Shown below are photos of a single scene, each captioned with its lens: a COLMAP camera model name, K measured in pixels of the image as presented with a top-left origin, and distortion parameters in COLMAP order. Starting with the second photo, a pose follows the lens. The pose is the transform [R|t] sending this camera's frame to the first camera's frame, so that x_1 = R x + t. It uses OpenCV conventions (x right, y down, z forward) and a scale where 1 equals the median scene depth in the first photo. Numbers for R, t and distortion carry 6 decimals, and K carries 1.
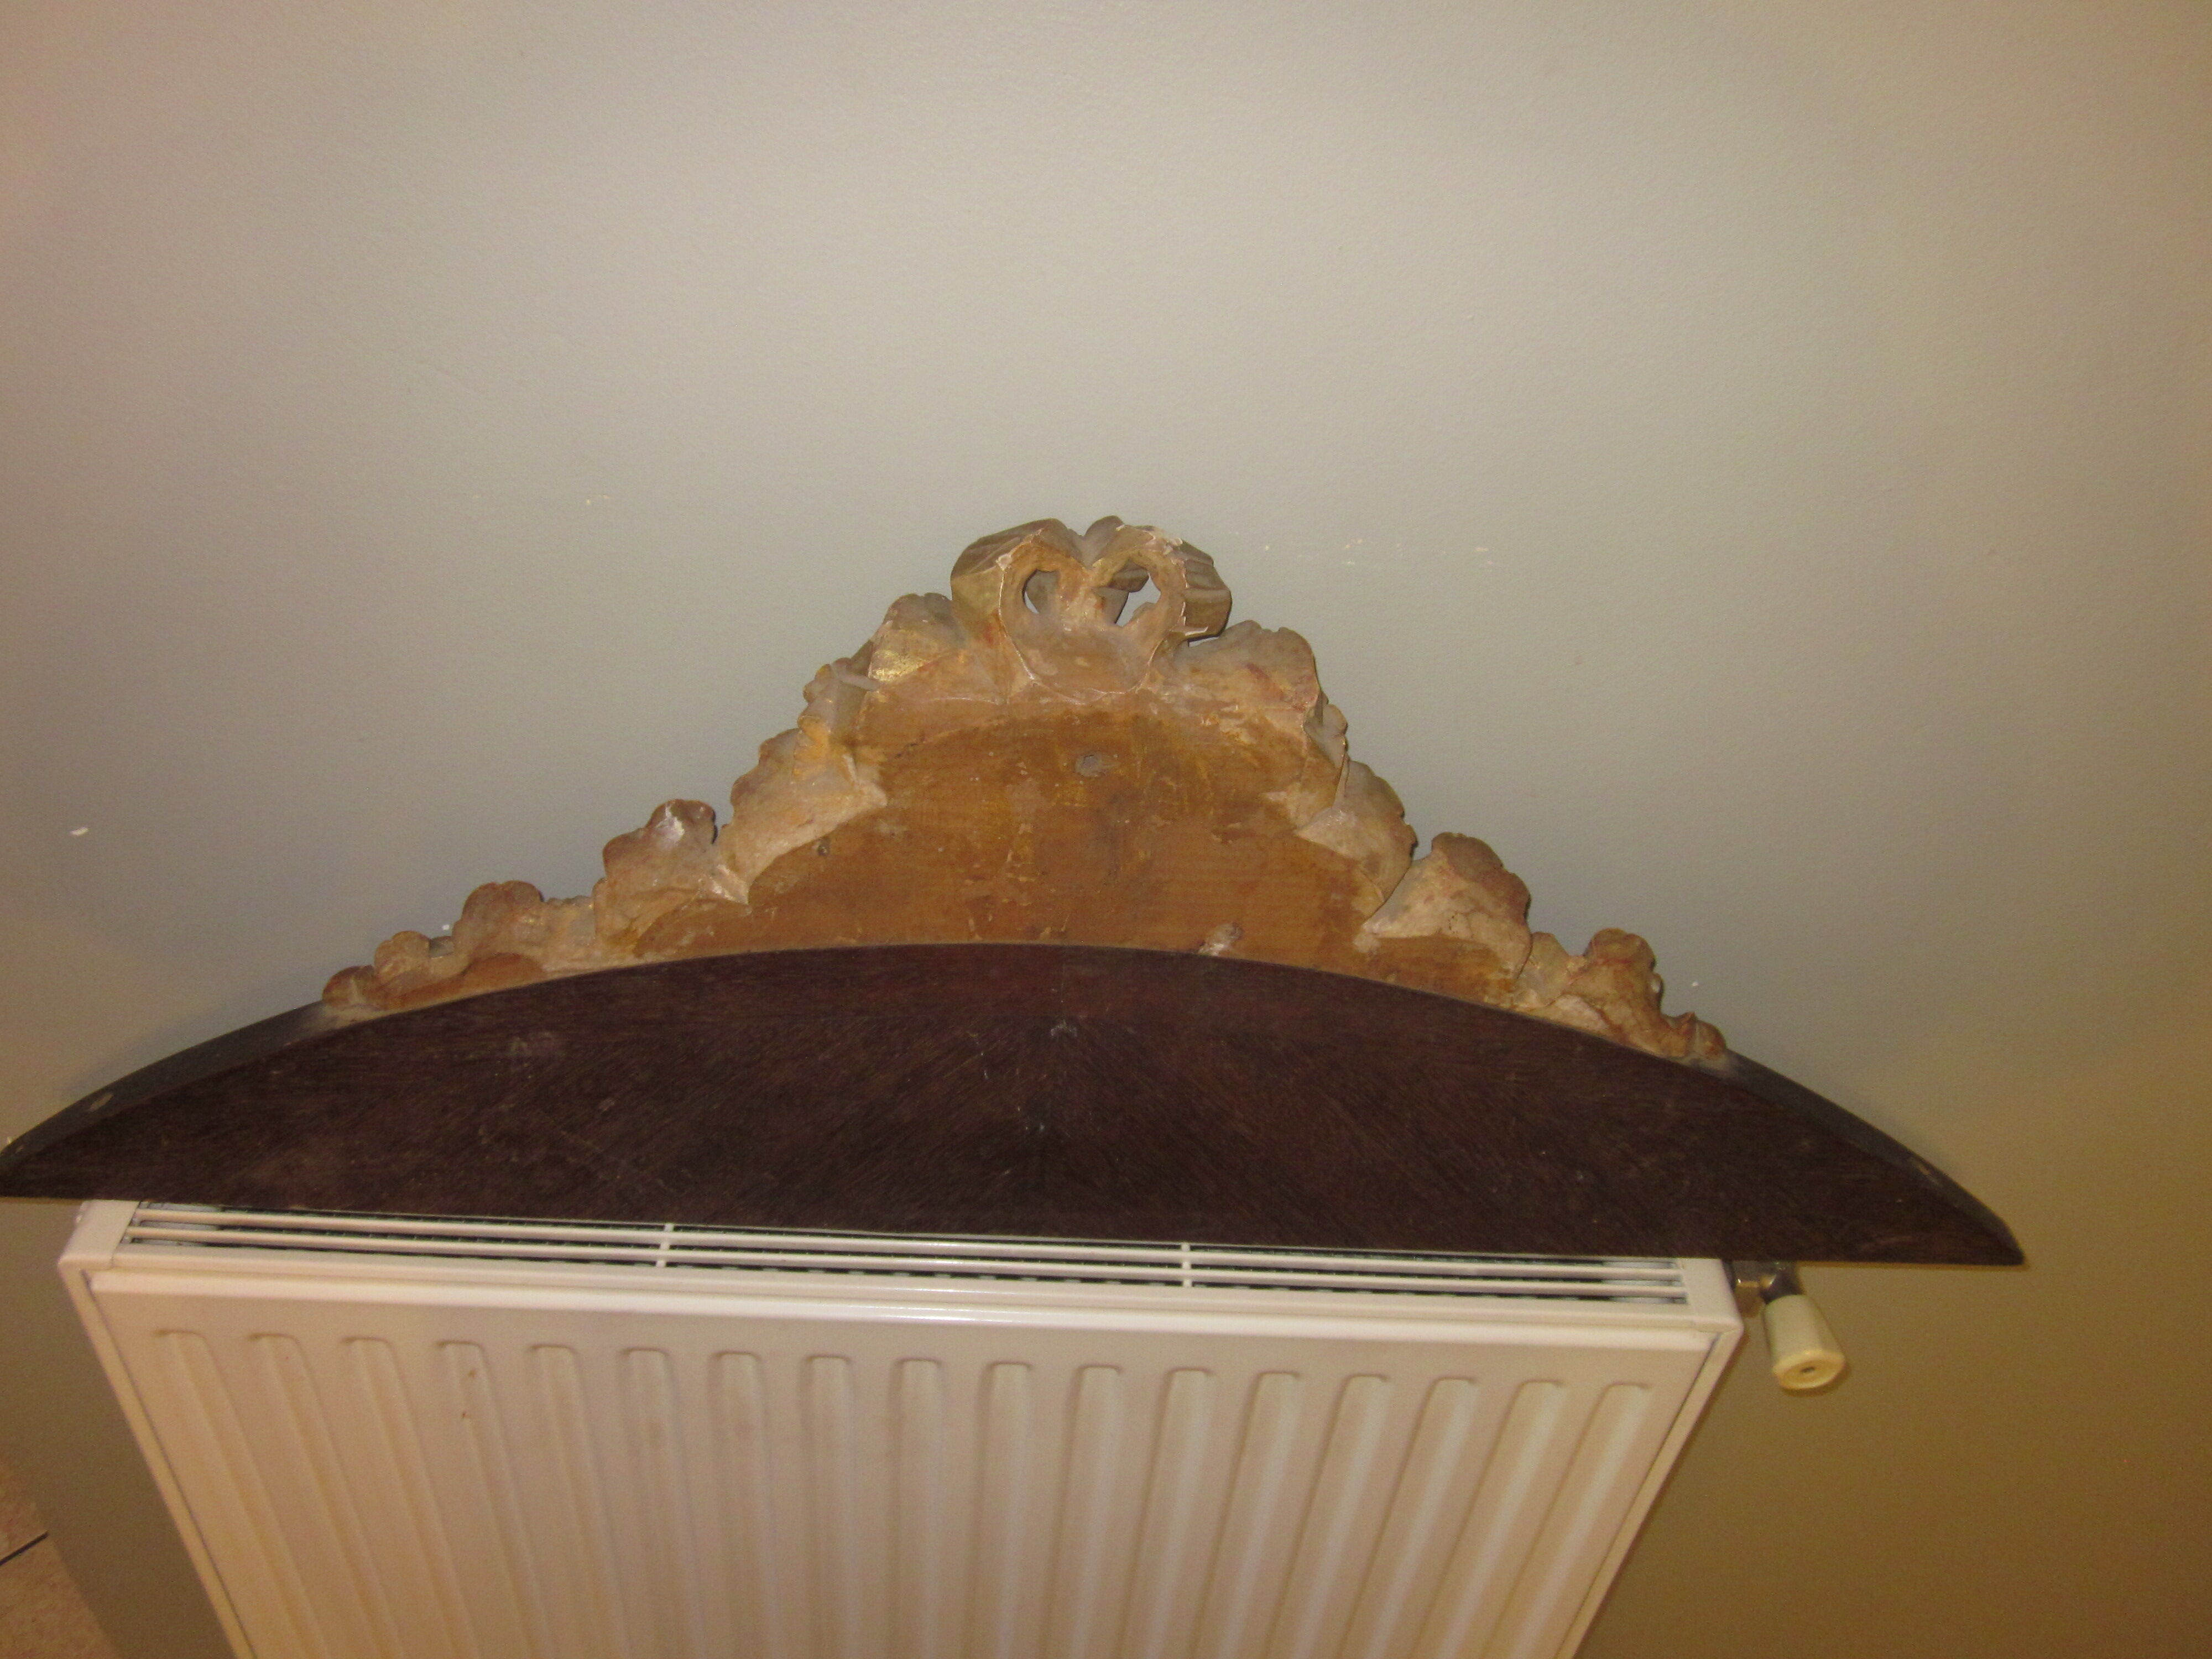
lens RADIAL K [[1802.0, 0, 1106.0], [0, 1802.0, 829.5], [0, 0, 1]] dist [-0.040575, 0.012505]
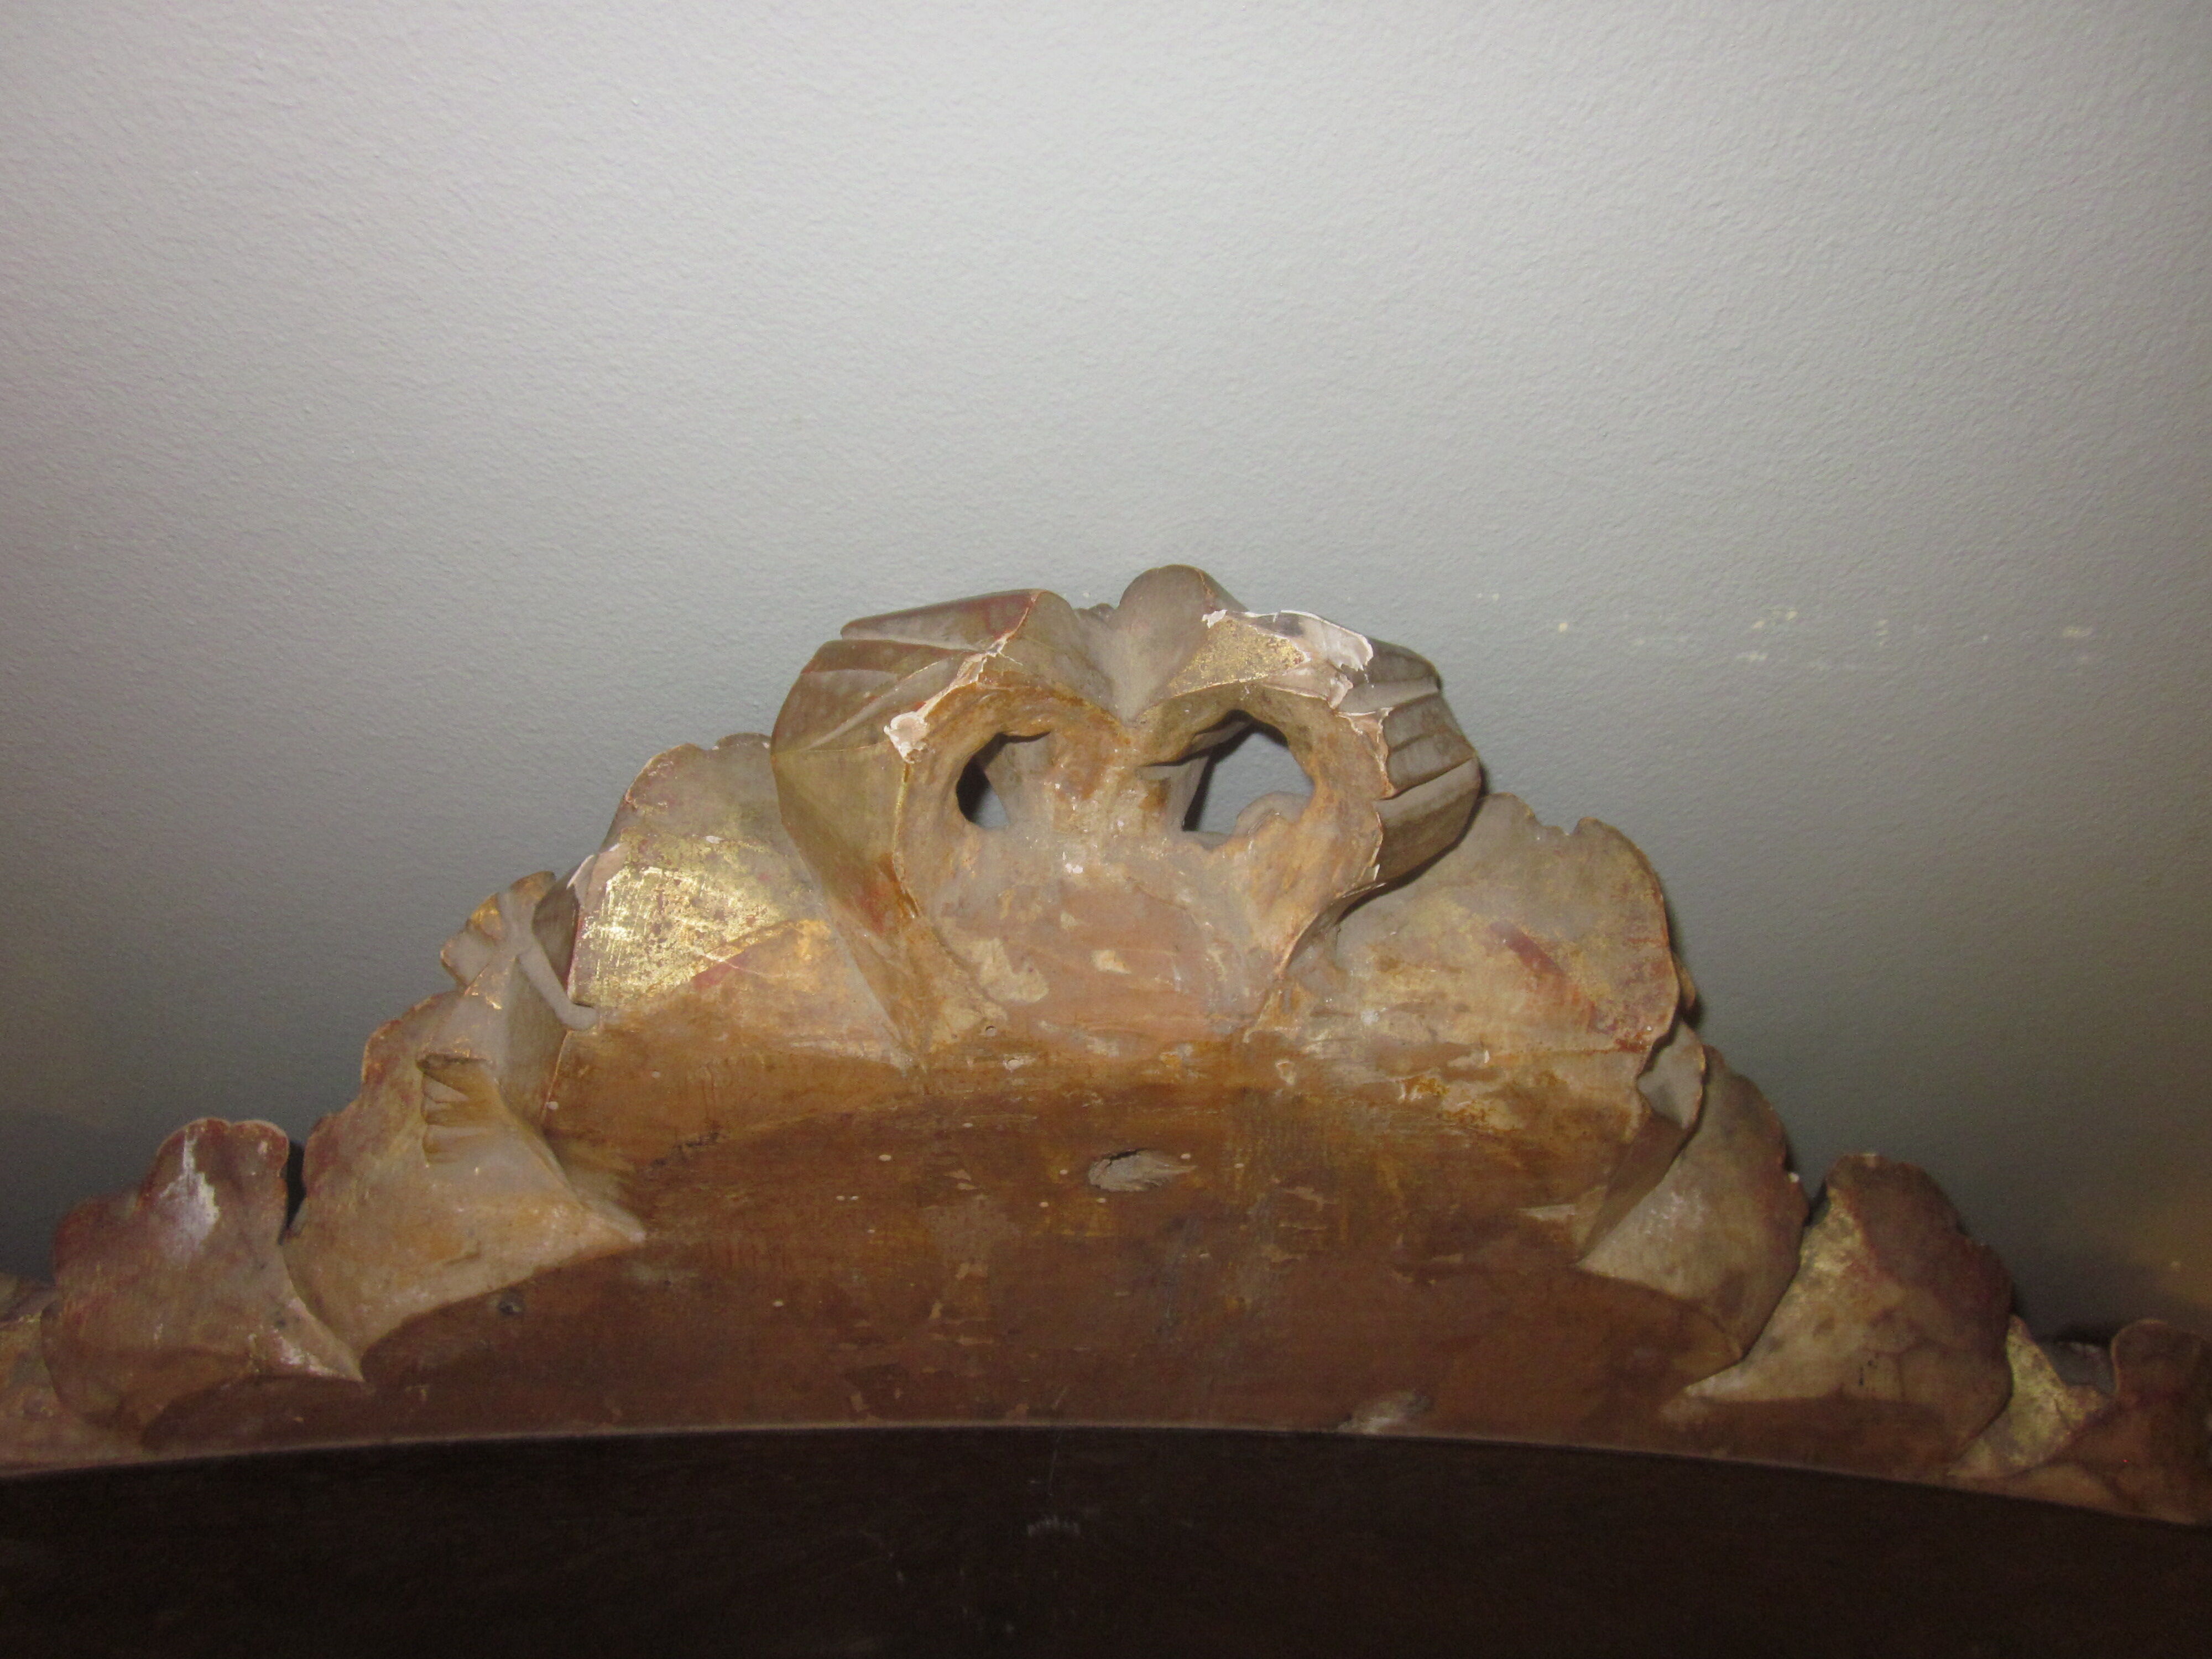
lens RADIAL K [[1802.0, 0, 1106.0], [0, 1802.0, 829.5], [0, 0, 1]] dist [-0.040575, 0.012505]
pose [[0.999815, 0.008007, 0.017486, -0.020686], [-0.011731, 0.974378, 0.224609, -0.203438], [-0.015240, -0.224773, 0.974292, 0.602145]]
